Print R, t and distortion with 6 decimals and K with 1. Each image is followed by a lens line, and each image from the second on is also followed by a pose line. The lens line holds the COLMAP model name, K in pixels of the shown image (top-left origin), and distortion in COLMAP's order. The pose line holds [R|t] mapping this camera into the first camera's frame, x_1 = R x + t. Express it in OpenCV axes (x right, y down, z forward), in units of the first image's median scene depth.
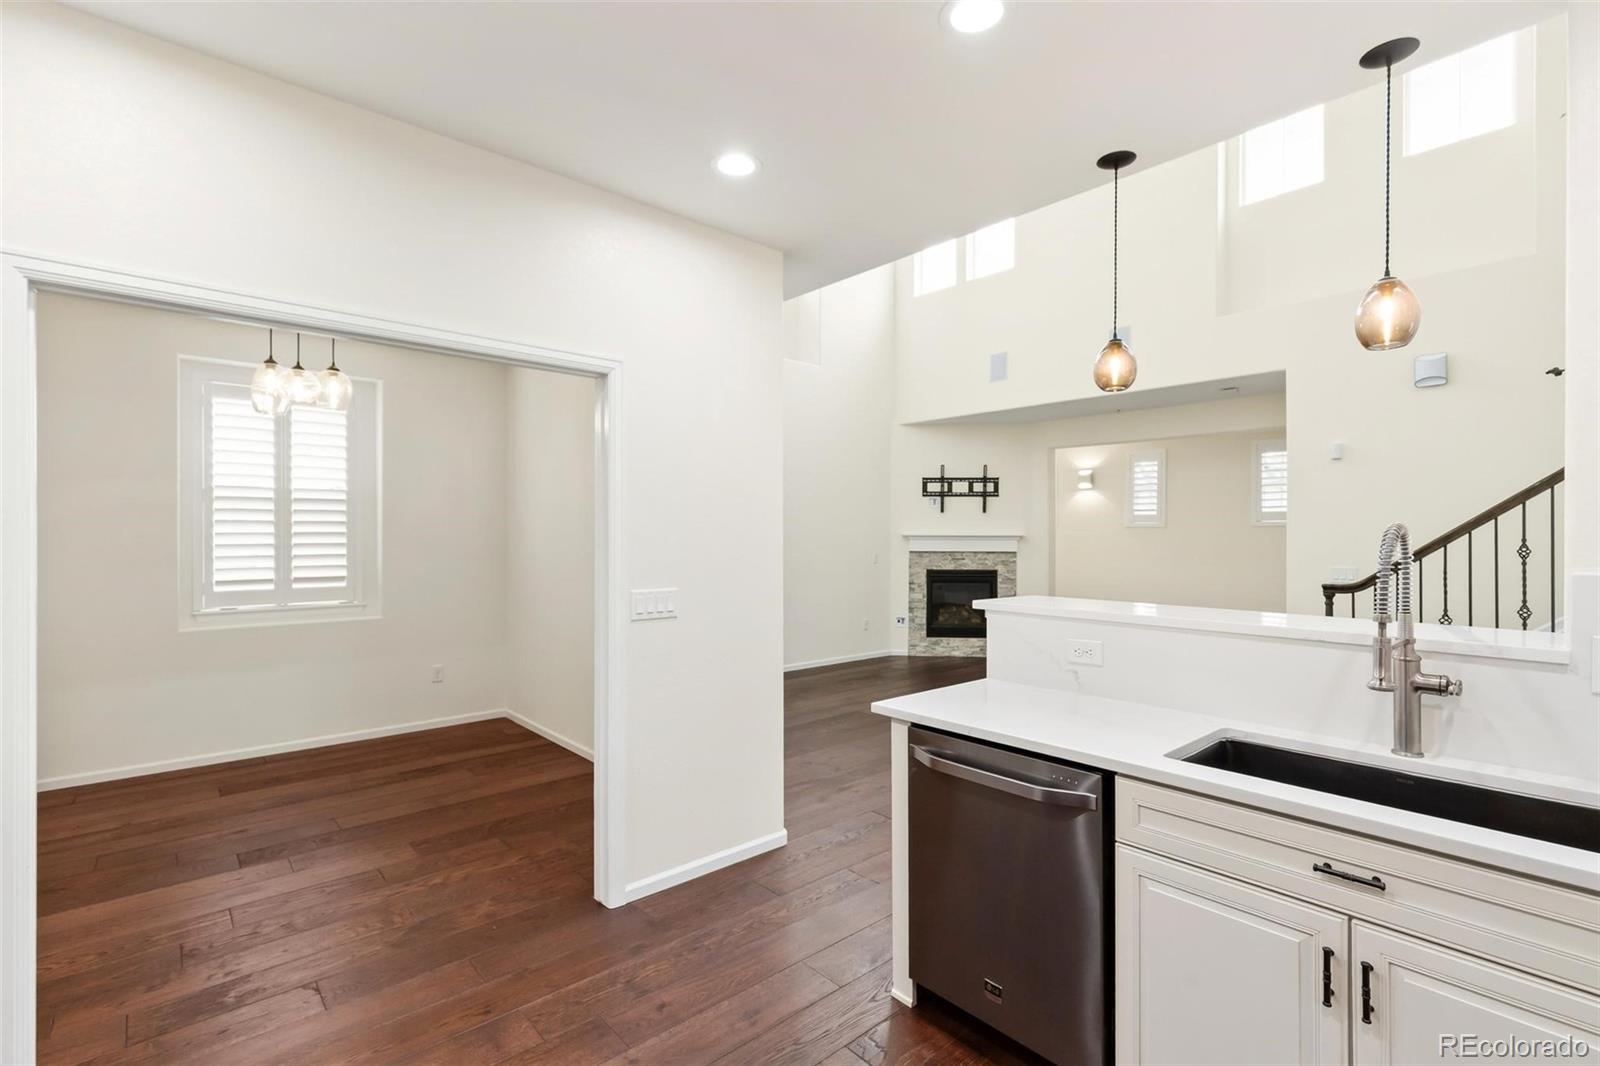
lens RADIAL K [[733.6, 0, 796.8], [0, 733.6, 534.7], [0, 0, 1]] dist [0.002841, -0.000049]
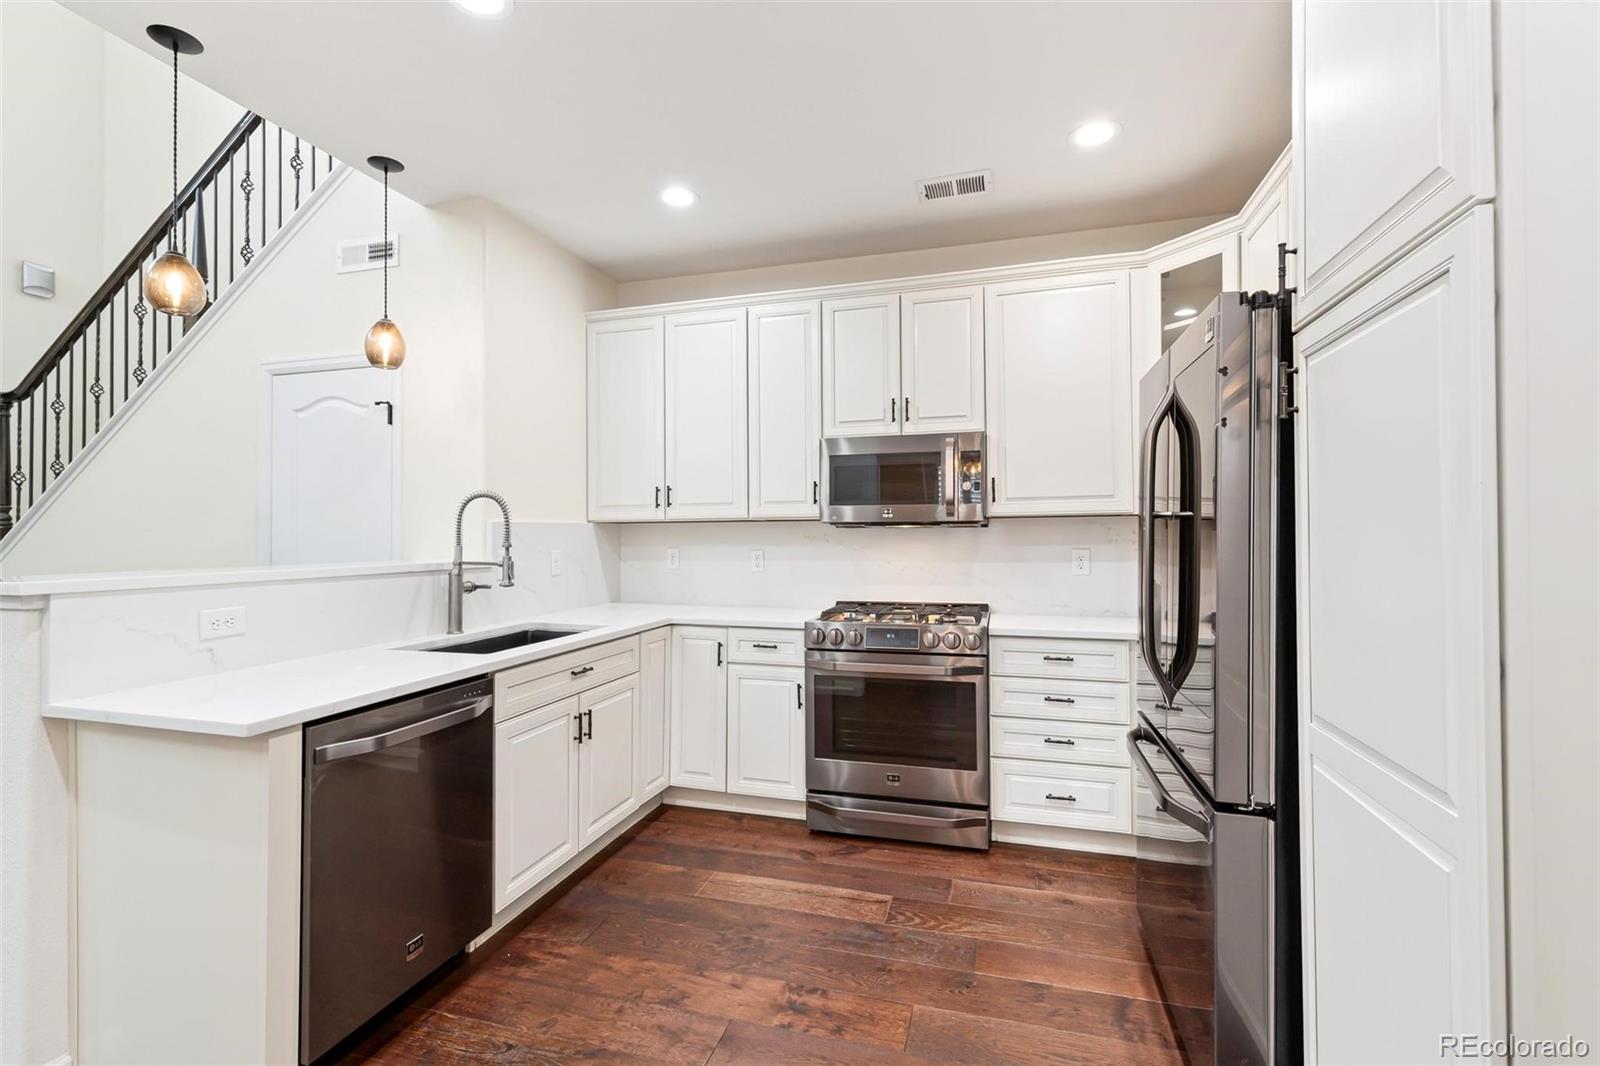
lens RADIAL K [[718.8, 0, 786.0], [0, 718.8, 527.6], [0, 0, 1]] dist [0.004014, -0.000158]
pose [[-0.522971, 0.008602, 0.852307, -0.185002], [0.002329, 0.999960, -0.008663, 0.016283], [-0.852347, -0.002546, -0.522970, 0.245772]]
